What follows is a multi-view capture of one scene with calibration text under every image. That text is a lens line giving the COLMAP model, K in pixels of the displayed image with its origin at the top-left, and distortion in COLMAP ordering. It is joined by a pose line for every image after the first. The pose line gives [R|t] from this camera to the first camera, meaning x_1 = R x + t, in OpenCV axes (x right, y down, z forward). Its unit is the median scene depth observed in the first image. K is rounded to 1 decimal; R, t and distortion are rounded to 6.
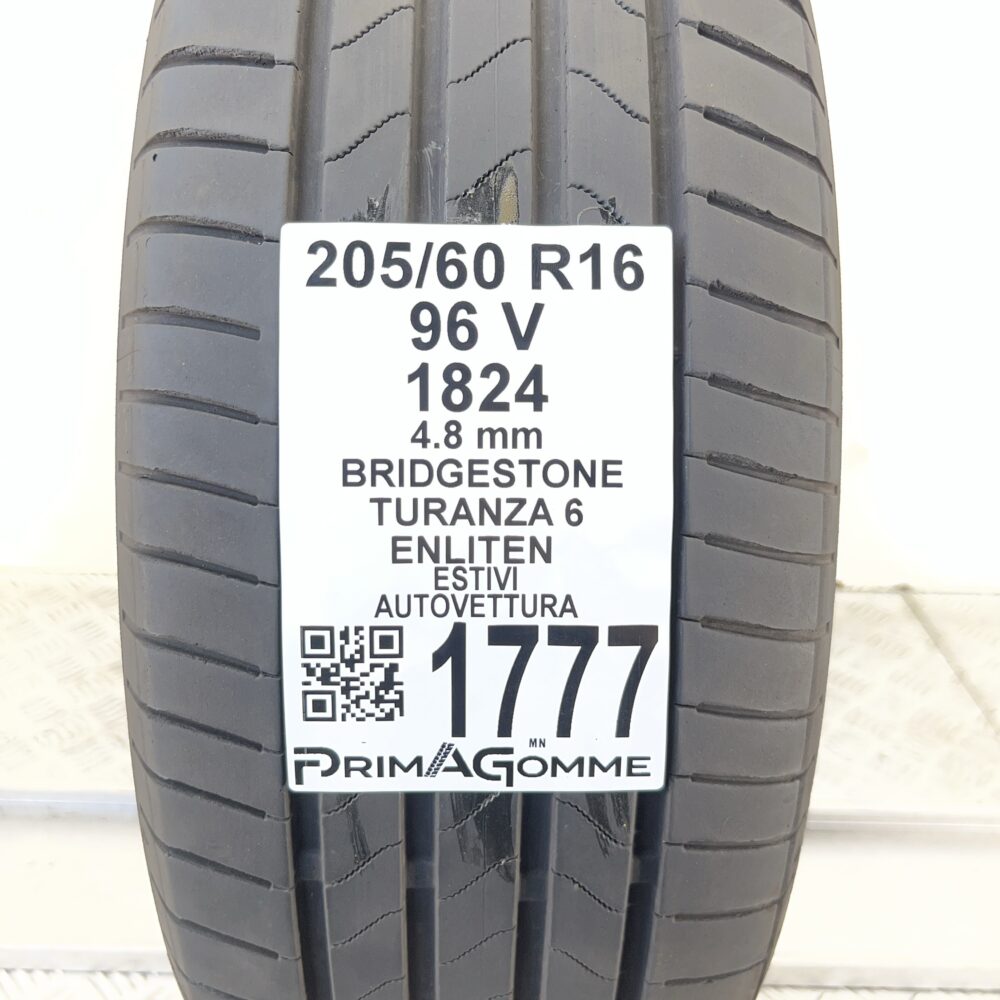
lens RADIAL K [[1081.8, 0, 500.0], [0, 1081.8, 500.0], [0, 0, 1]] dist [0.025724, -0.030398]
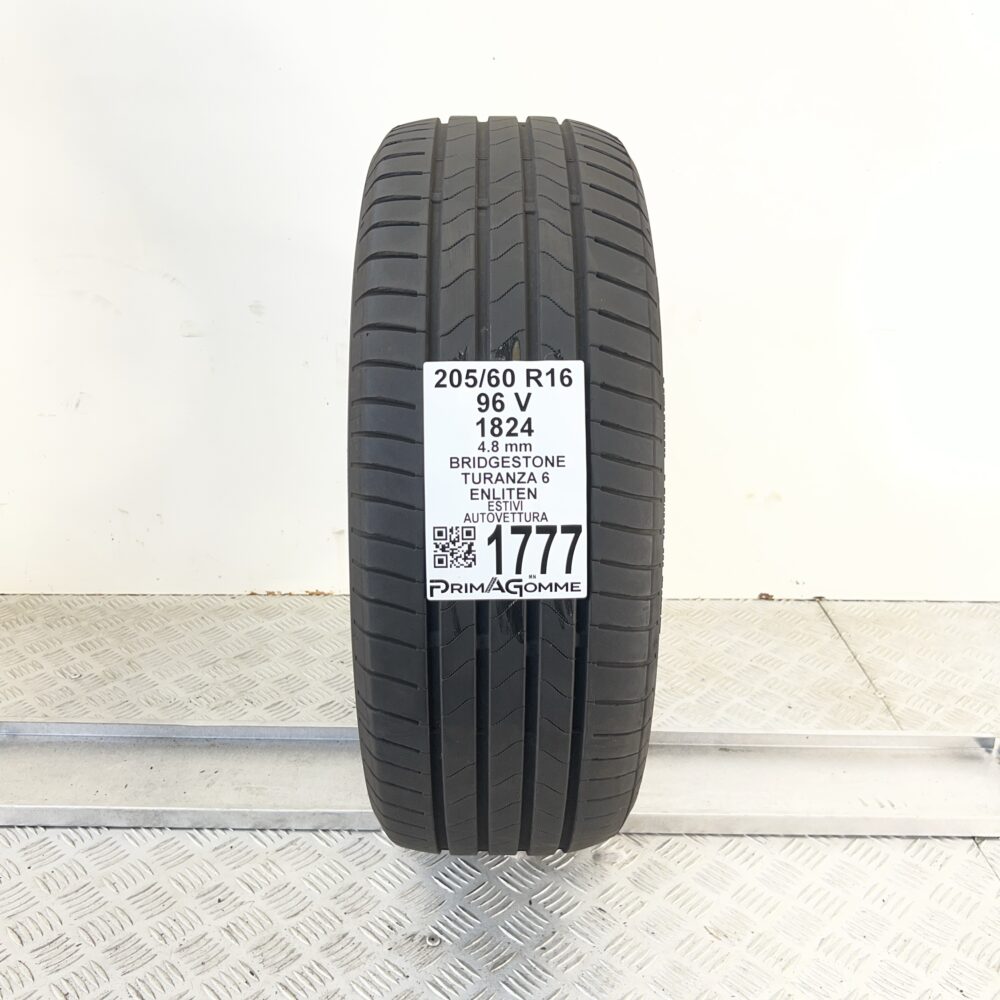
lens RADIAL K [[1081.8, 0, 500.0], [0, 1081.8, 500.0], [0, 0, 1]] dist [0.025724, -0.030398]
pose [[0.999809, -0.016973, -0.009673, -0.010770], [0.016138, 0.996609, -0.080682, 0.252539], [0.011010, 0.080511, 0.996693, -1.397874]]
